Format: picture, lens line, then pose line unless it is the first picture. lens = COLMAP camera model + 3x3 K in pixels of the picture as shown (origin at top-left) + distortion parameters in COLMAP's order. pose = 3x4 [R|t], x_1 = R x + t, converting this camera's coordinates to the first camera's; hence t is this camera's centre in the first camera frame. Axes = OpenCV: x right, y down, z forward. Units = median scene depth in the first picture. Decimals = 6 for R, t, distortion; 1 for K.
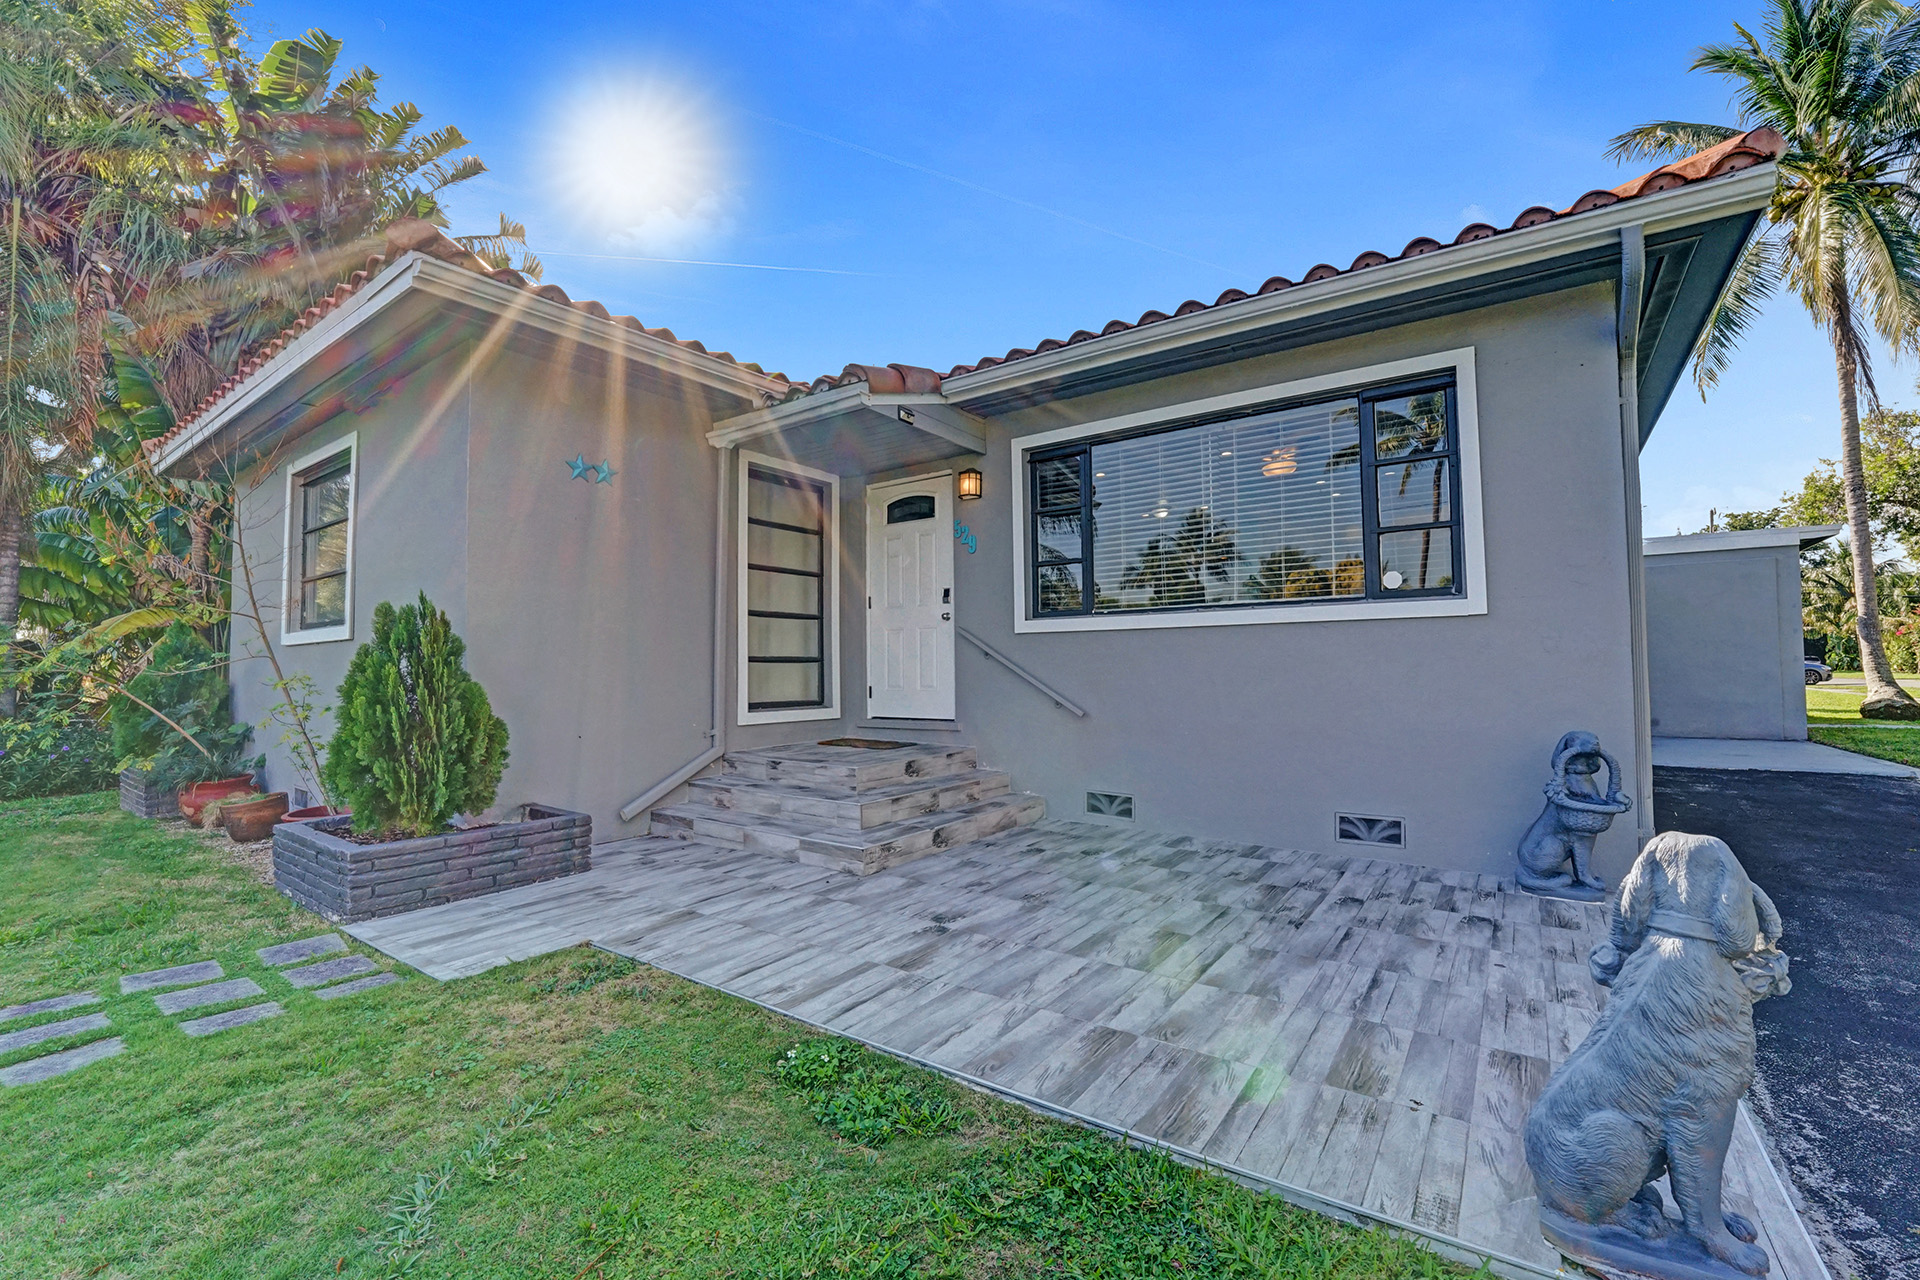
lens RADIAL K [[812.3, 0, 951.6], [0, 812.3, 639.0], [0, 0, 1]] dist [-0.030684, 0.006266]
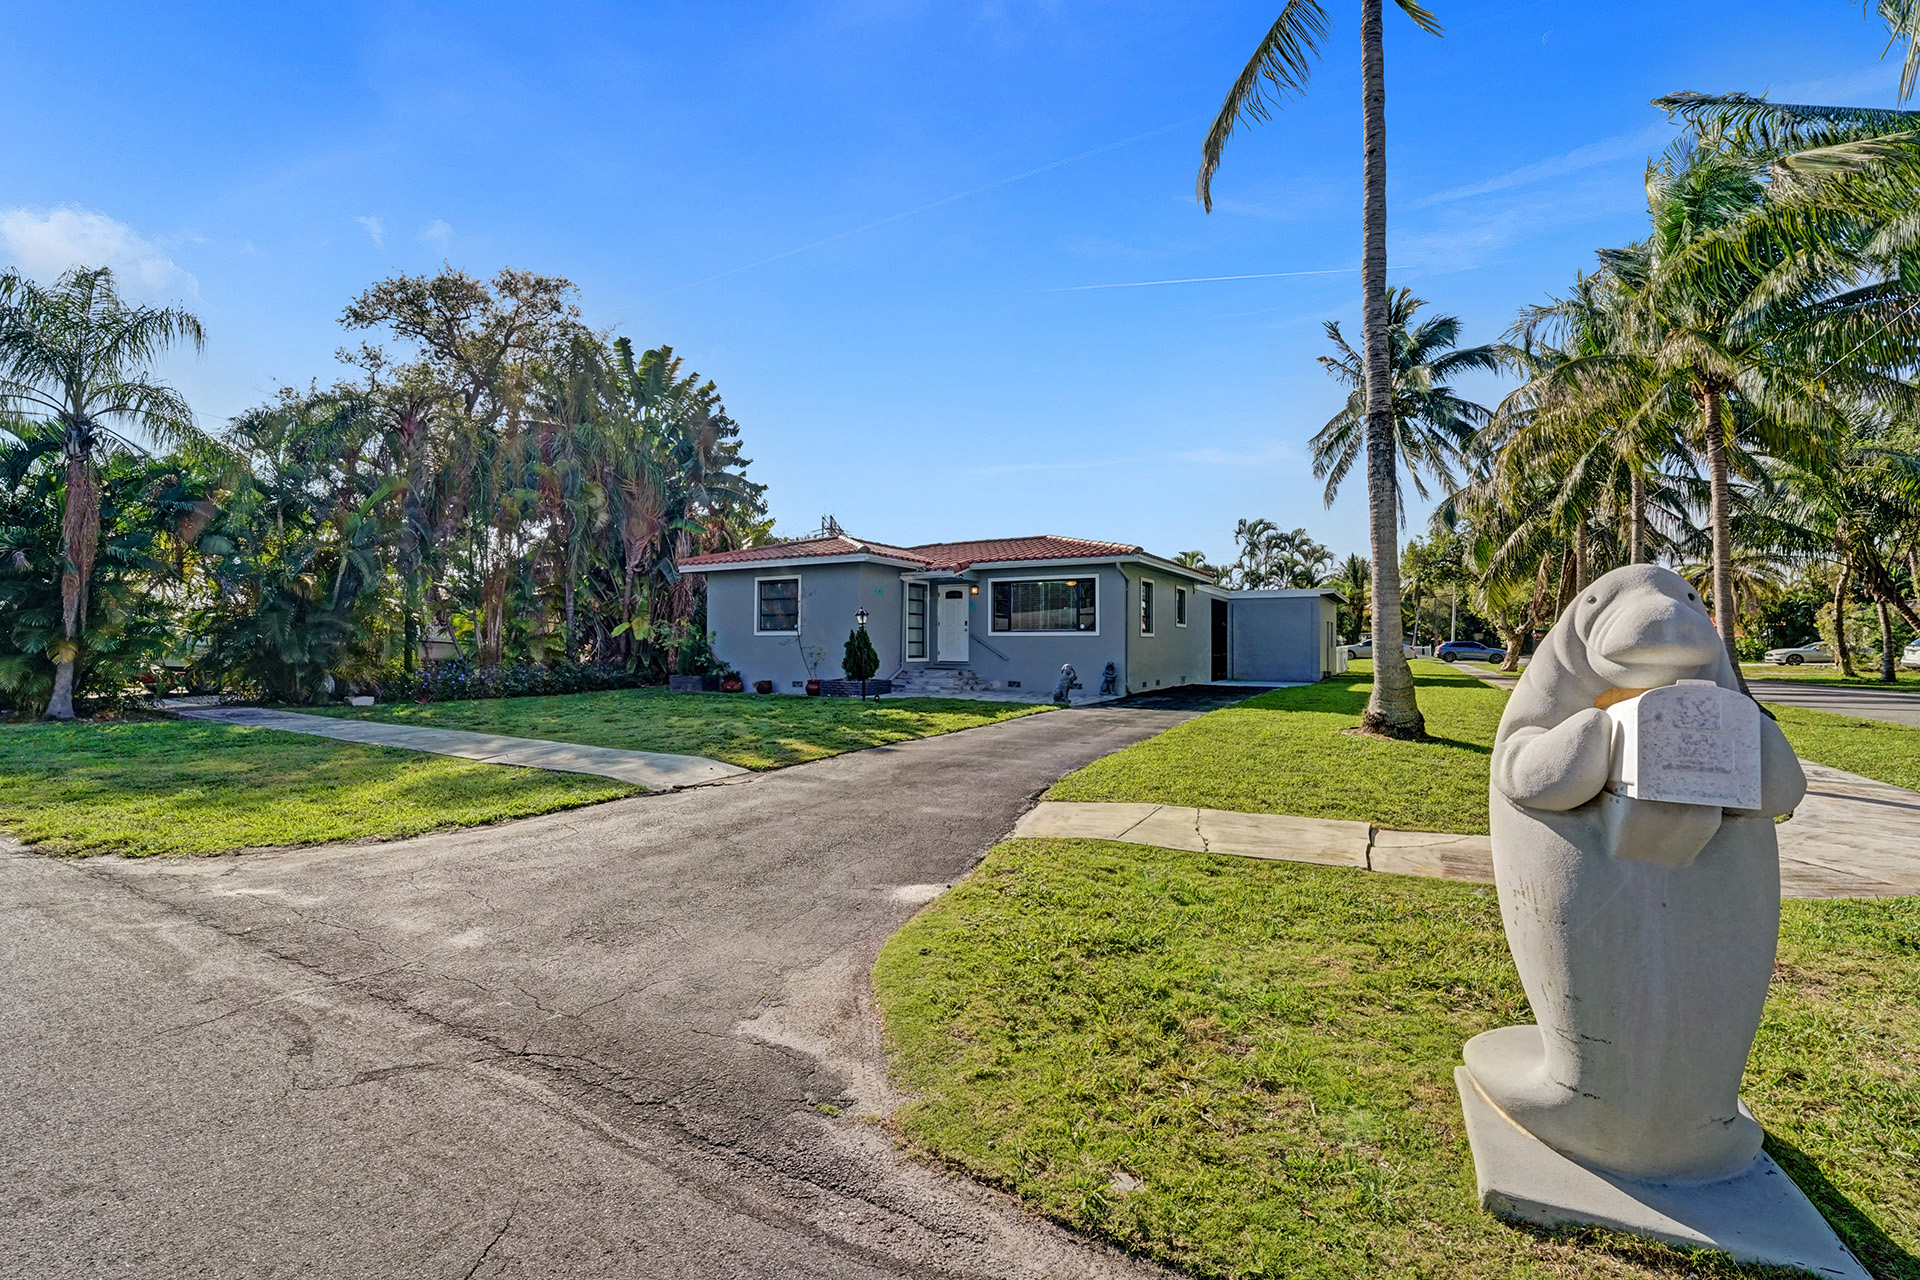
lens RADIAL K [[794.6, 0, 969.7], [0, 794.6, 640.0], [0, 0, 1]] dist [-0.028070, 0.000157]
pose [[0.992775, 0.014856, 0.119071, -0.453666], [-0.018584, 0.999369, 0.030260, -0.102874], [-0.118546, -0.032254, 0.992425, -2.642871]]
